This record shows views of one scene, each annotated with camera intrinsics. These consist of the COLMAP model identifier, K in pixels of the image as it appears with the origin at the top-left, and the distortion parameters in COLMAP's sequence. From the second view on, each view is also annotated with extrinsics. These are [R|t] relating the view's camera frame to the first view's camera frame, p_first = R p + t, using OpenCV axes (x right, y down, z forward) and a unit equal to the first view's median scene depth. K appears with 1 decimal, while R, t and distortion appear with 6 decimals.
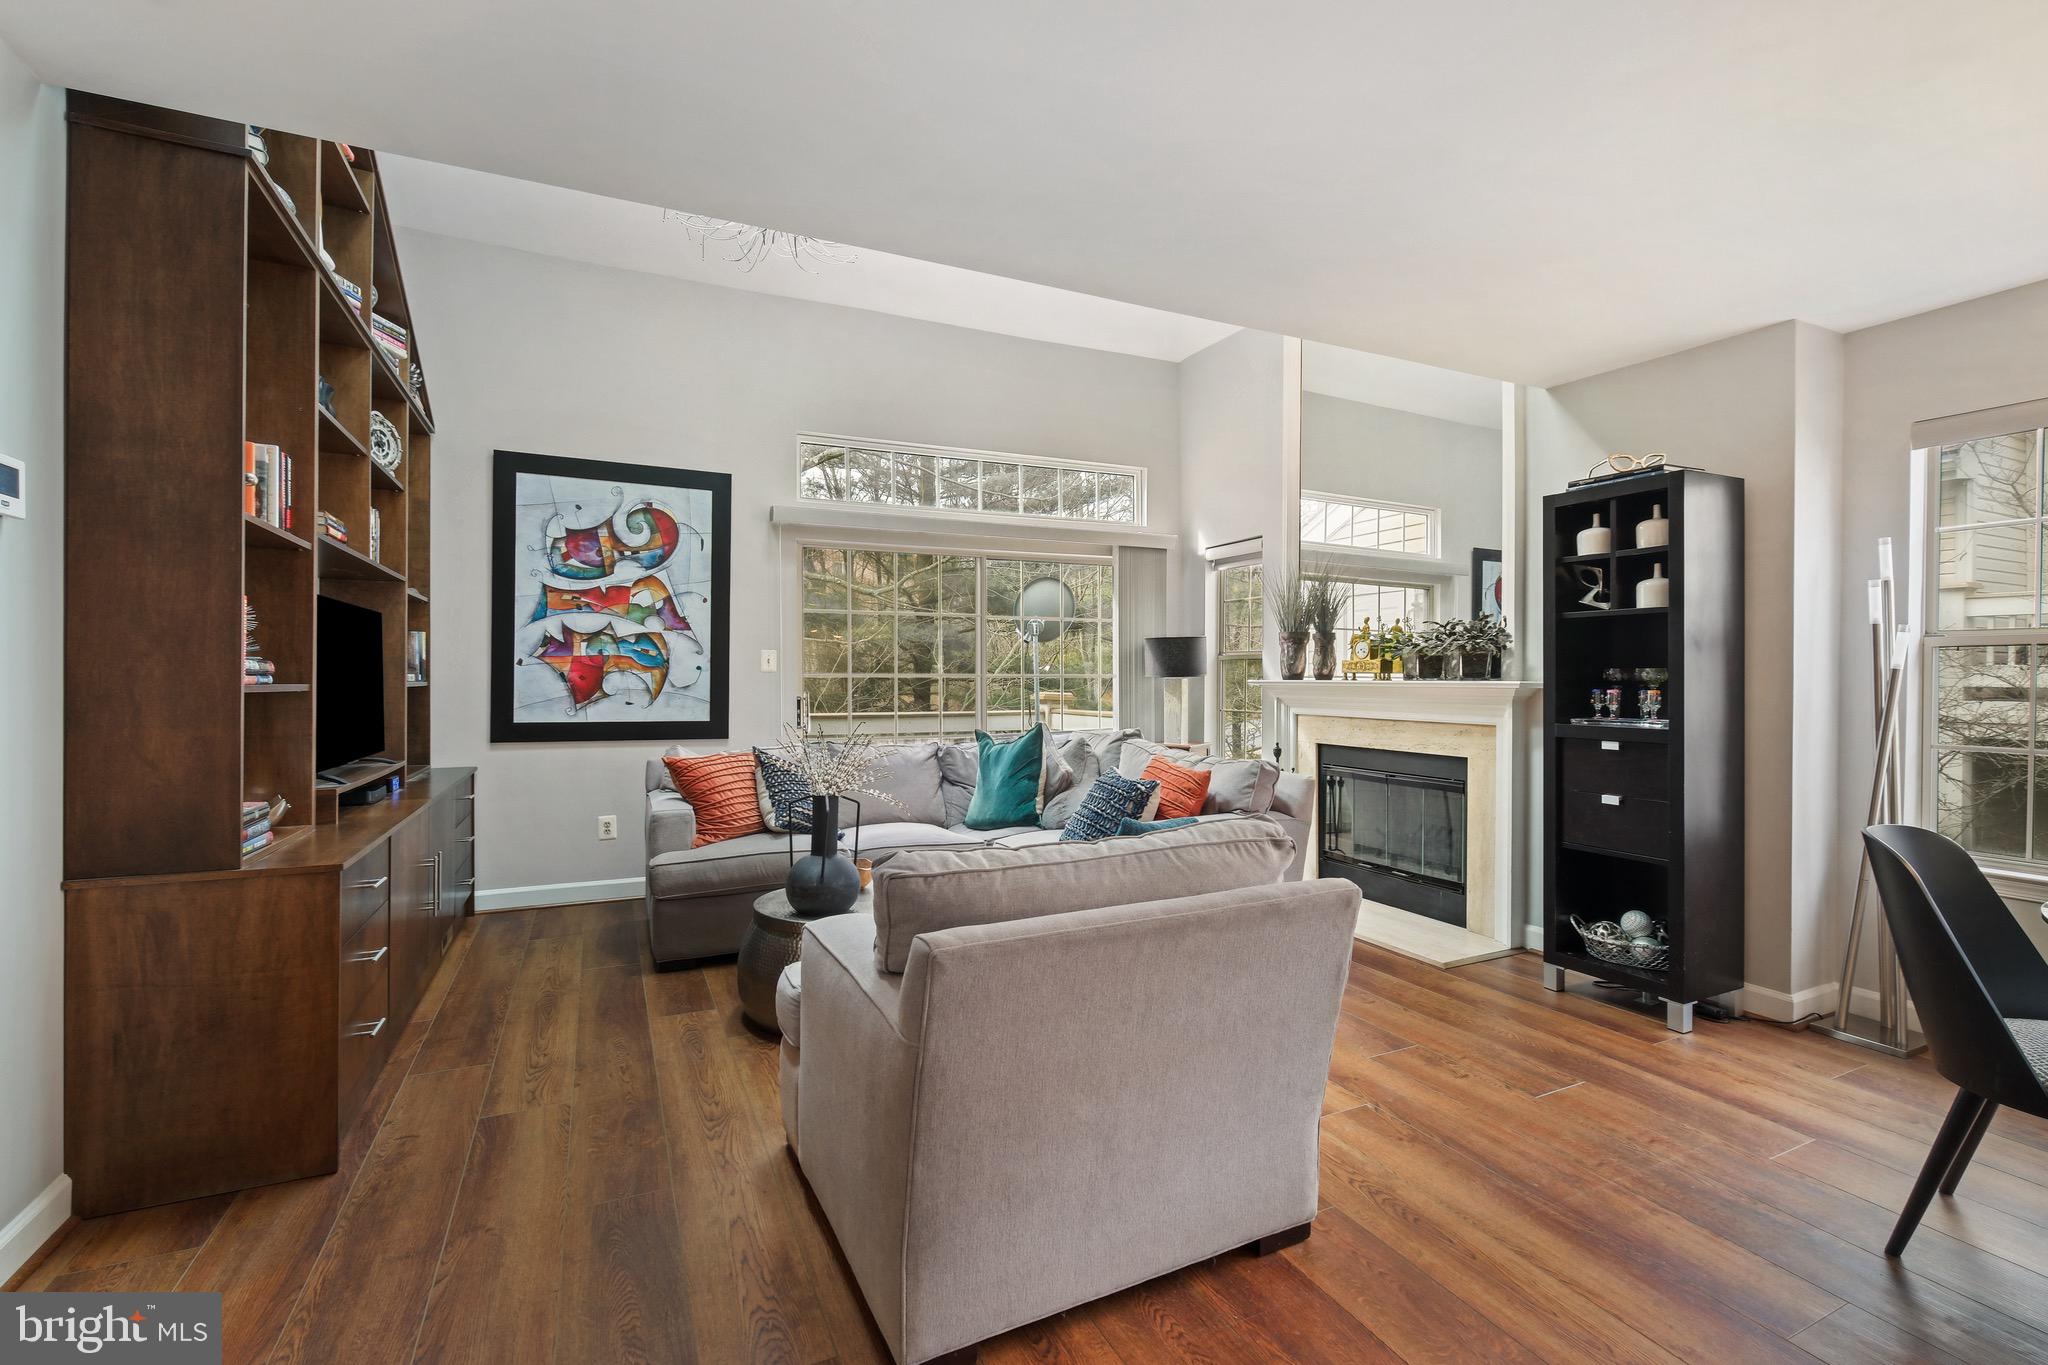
lens RADIAL K [[890.4, 0, 1019.7], [0, 890.4, 679.1], [0, 0, 1]] dist [-0.002967, -0.000331]
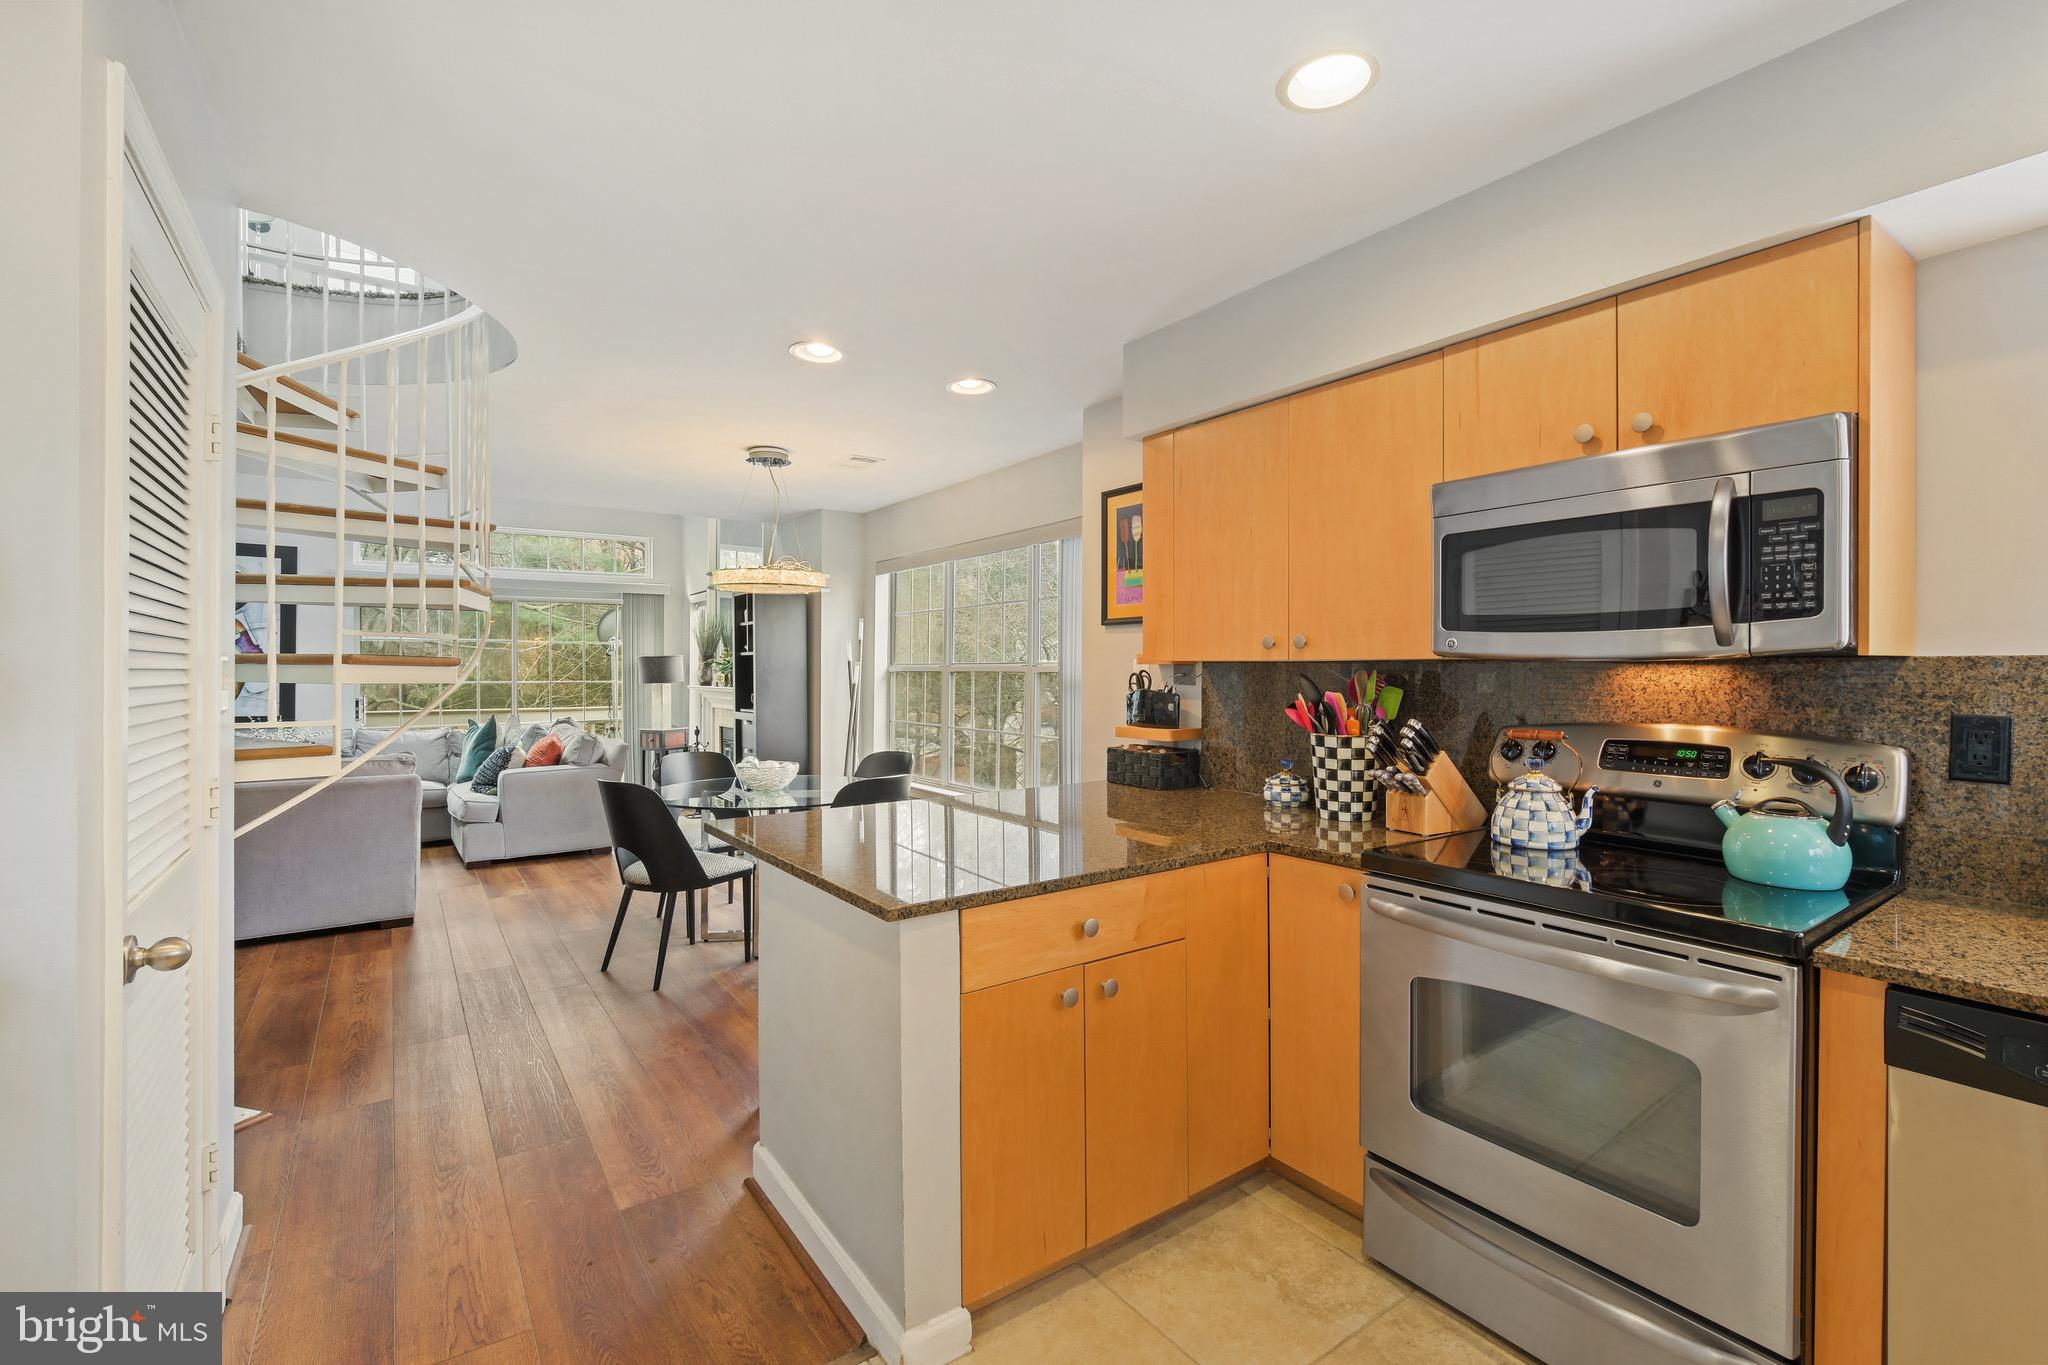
lens RADIAL K [[885.8, 0, 1019.9], [0, 885.8, 669.9], [0, 0, 1]] dist [-0.002262, -0.000276]
pose [[0.984331, -0.001540, 0.176326, 0.615912], [0.002515, 0.999983, -0.005306, -0.018349], [-0.176314, 0.005667, 0.984318, -0.668846]]
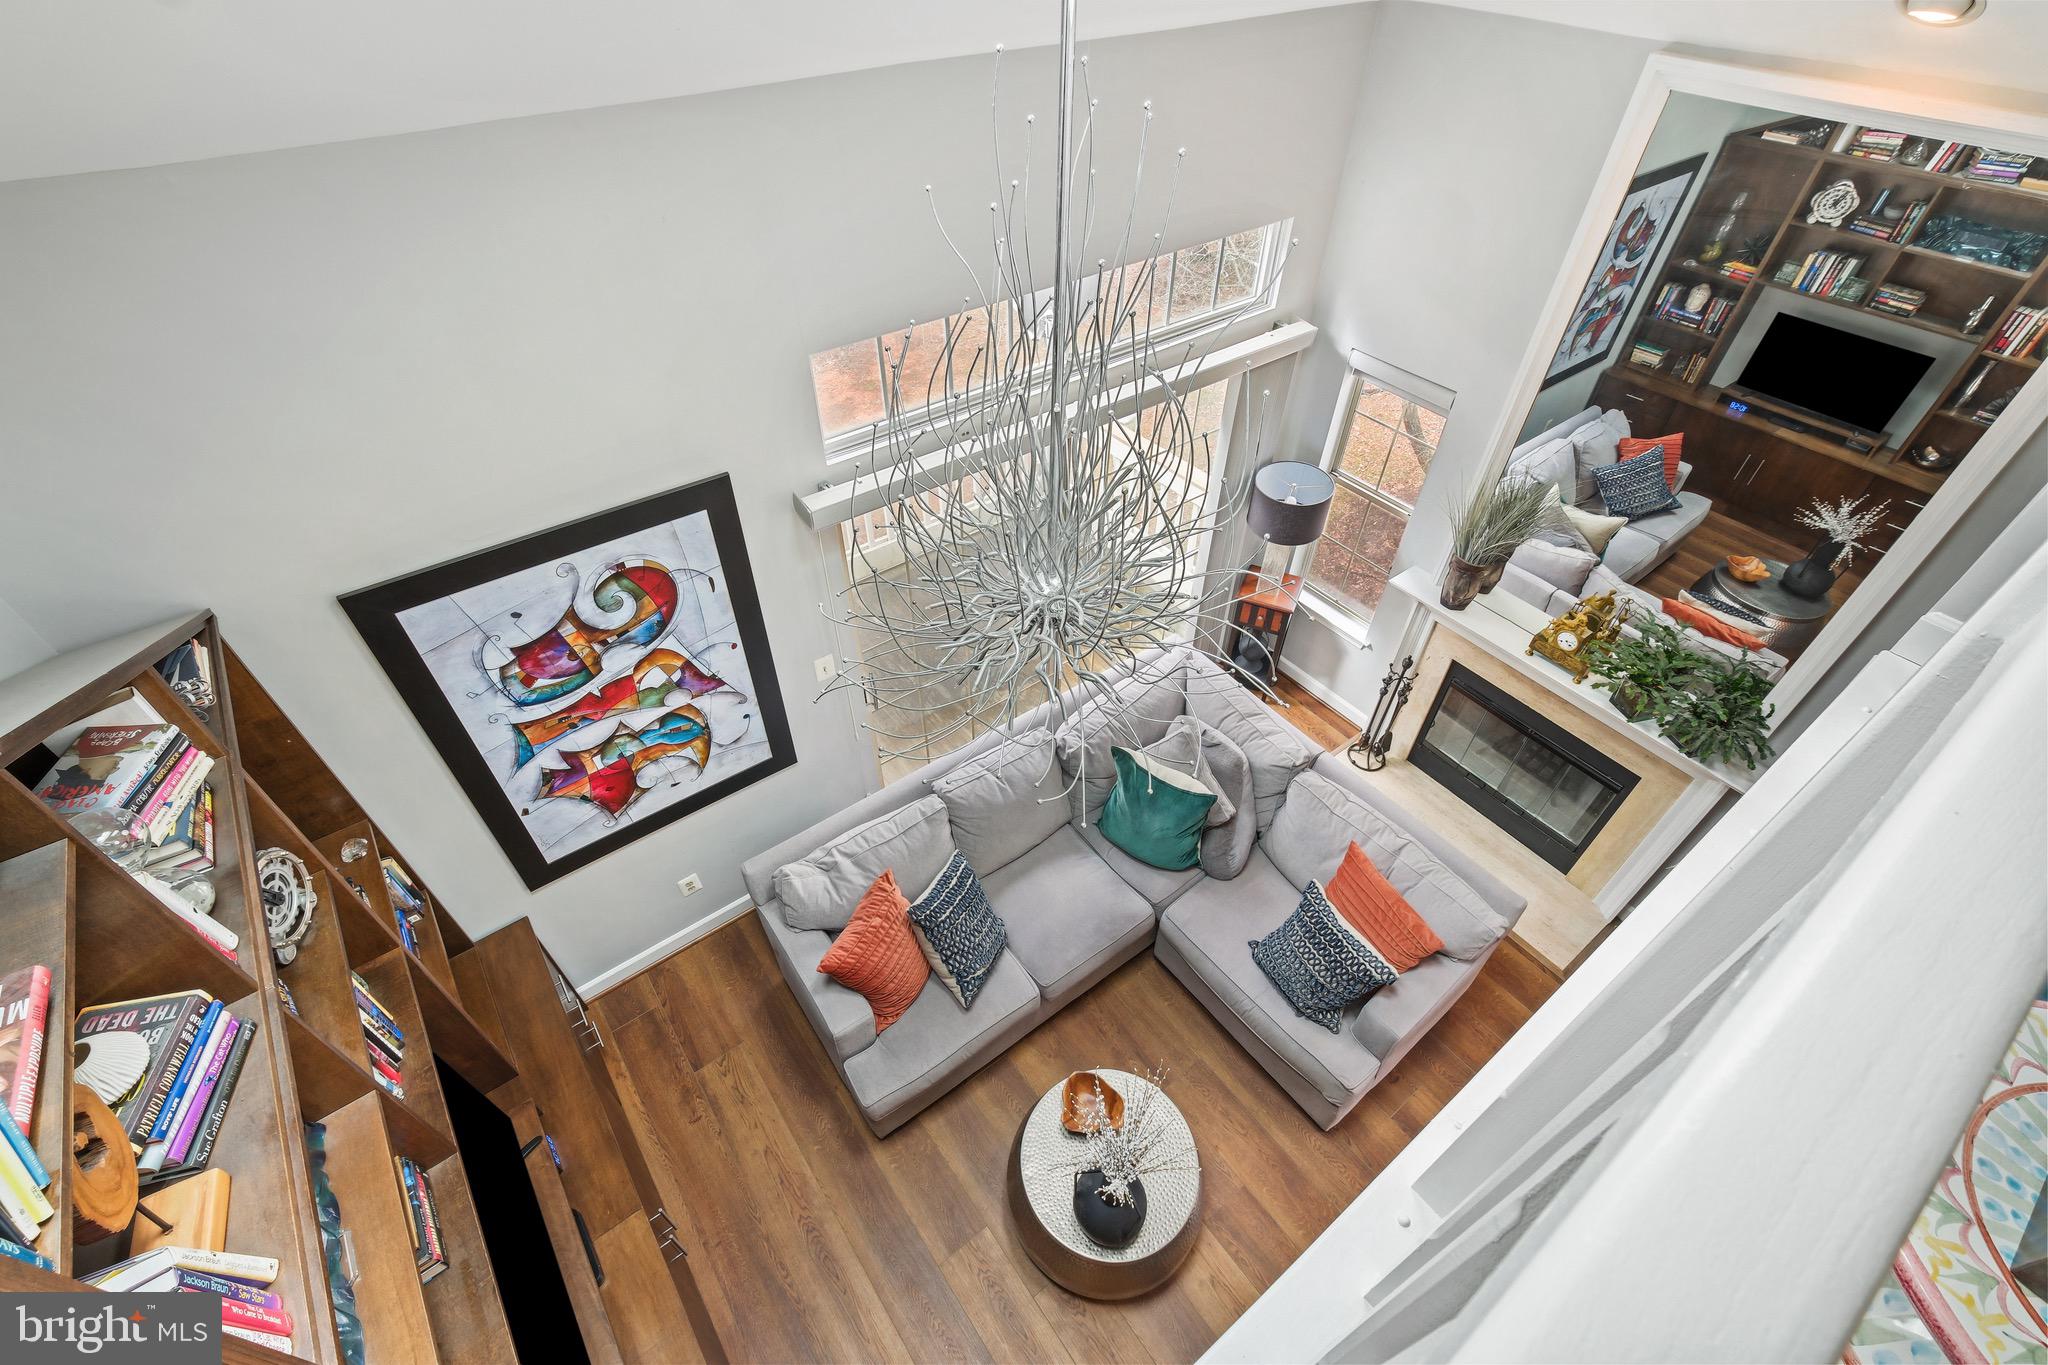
lens RADIAL K [[890.4, 0, 1019.7], [0, 890.4, 679.1], [0, 0, 1]] dist [-0.002967, -0.000331]
pose [[0.978890, -0.138524, 0.150284, -0.252295], [-0.005166, 0.718285, 0.695730, -0.573204], [-0.204322, -0.681820, 0.702406, 0.465360]]
